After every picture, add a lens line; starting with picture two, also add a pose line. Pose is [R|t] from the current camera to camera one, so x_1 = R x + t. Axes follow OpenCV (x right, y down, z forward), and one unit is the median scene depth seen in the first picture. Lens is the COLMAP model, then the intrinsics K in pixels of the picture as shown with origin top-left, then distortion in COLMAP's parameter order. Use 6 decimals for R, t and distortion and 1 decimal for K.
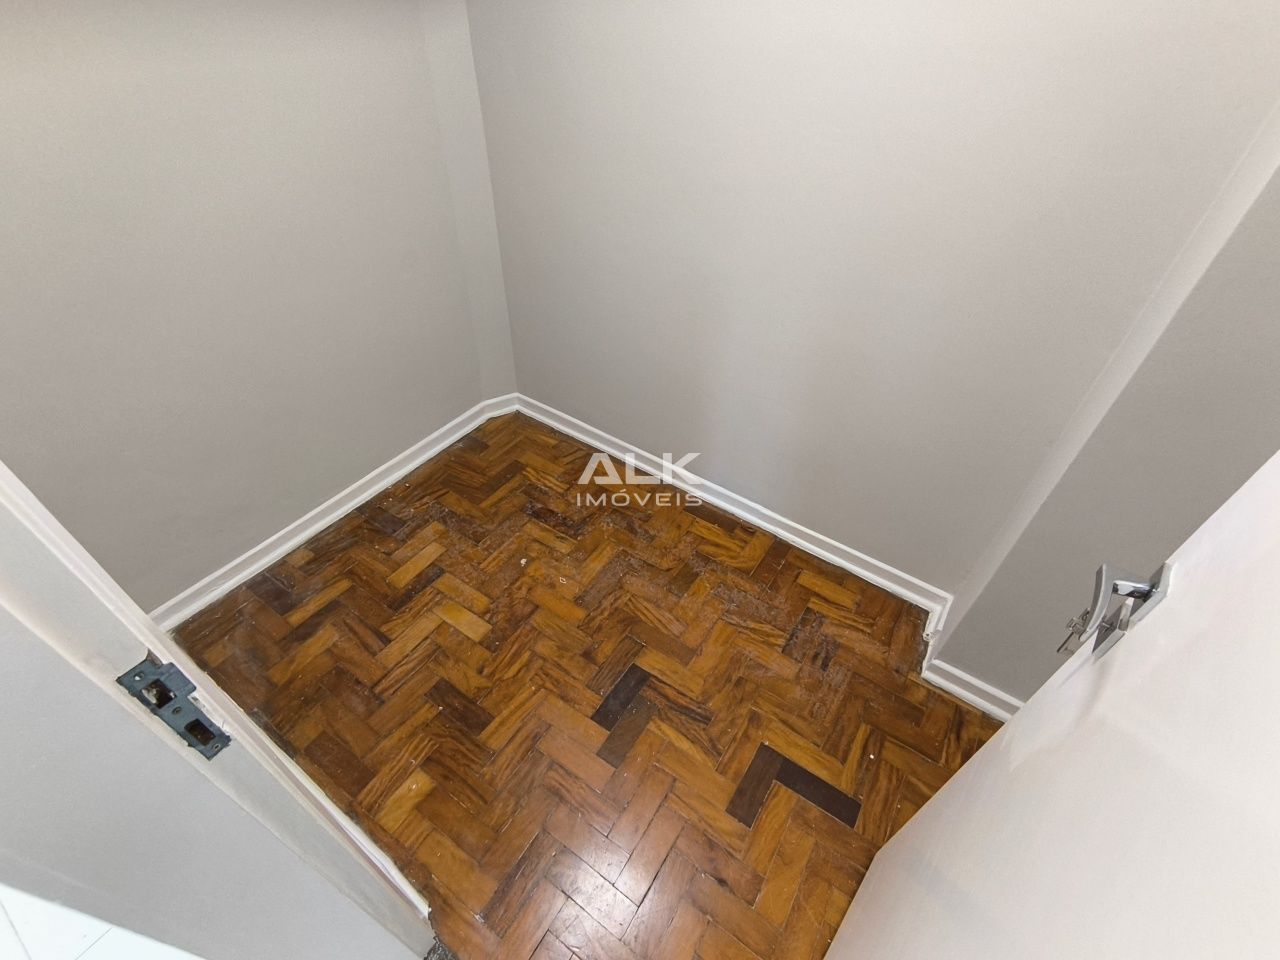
lens RADIAL K [[584.1, 0, 633.7], [0, 584.1, 478.9], [0, 0, 1]] dist [-0.017426, 0.012219]
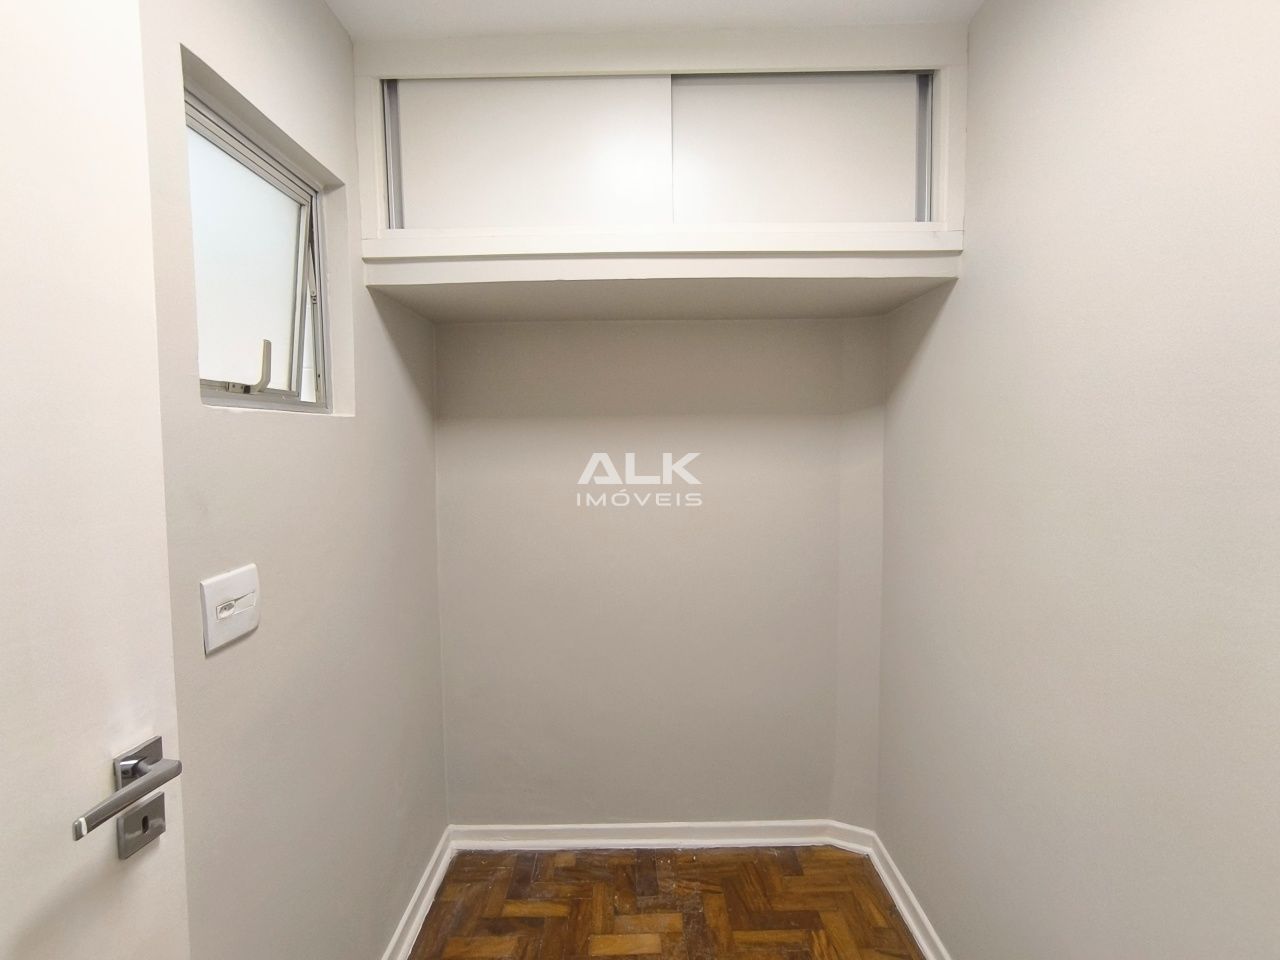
lens RADIAL K [[579.6, 0, 637.7], [0, 579.6, 476.4], [0, 0, 1]] dist [-0.000908, 0.000141]
pose [[0.580368, 0.025760, -0.813947, 0.269311], [-0.536499, 0.764034, -0.358359, -0.071602], [0.612651, 0.644662, 0.457241, 0.160130]]
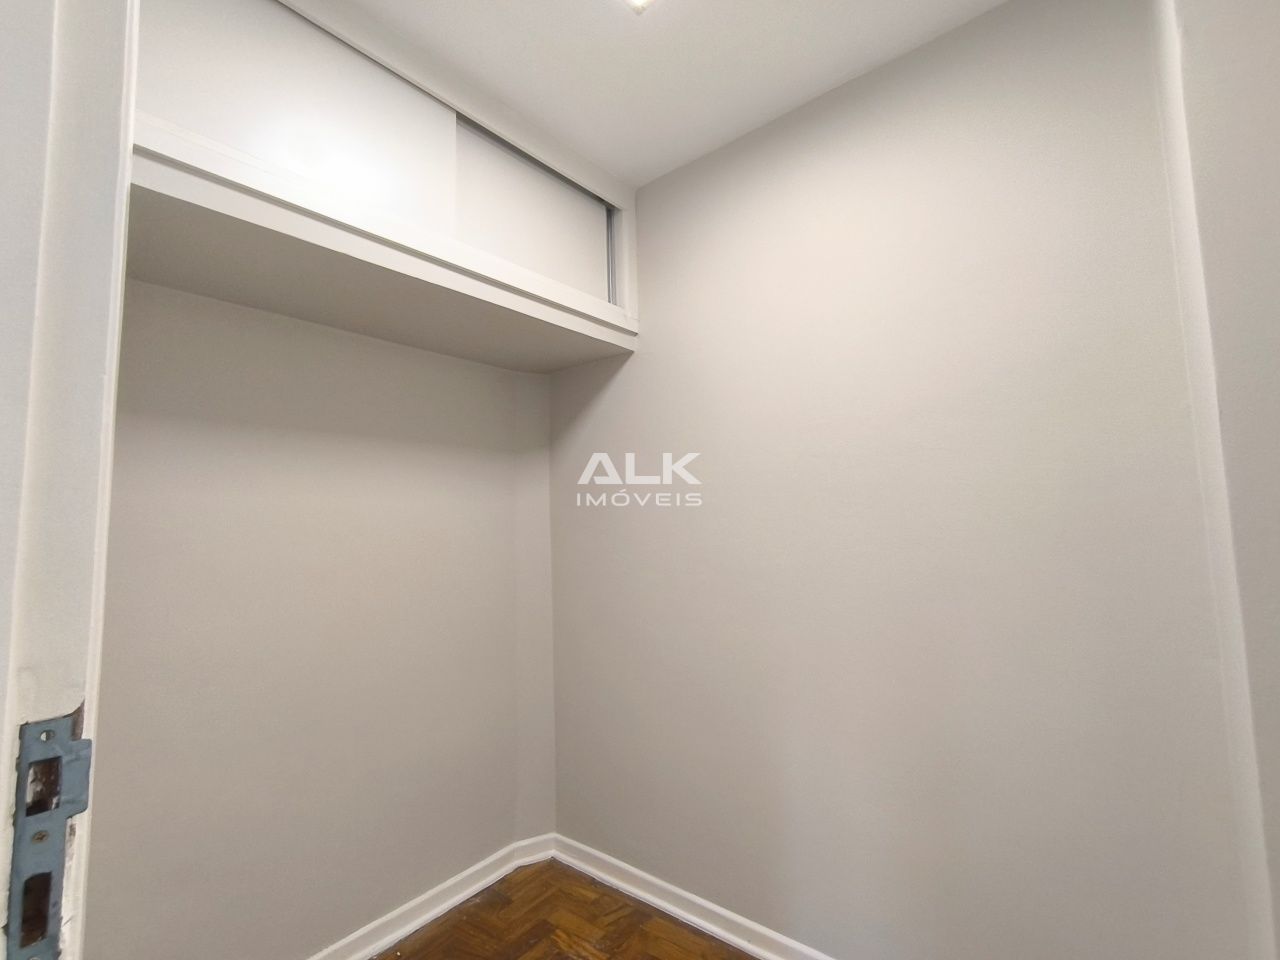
lens RADIAL K [[584.1, 0, 633.7], [0, 584.1, 478.9], [0, 0, 1]] dist [-0.017426, 0.012219]
pose [[0.996312, -0.052629, -0.067771, 0.001285], [-0.013572, 0.683214, -0.730092, 0.135332], [0.084726, 0.728320, 0.679980, 0.057476]]
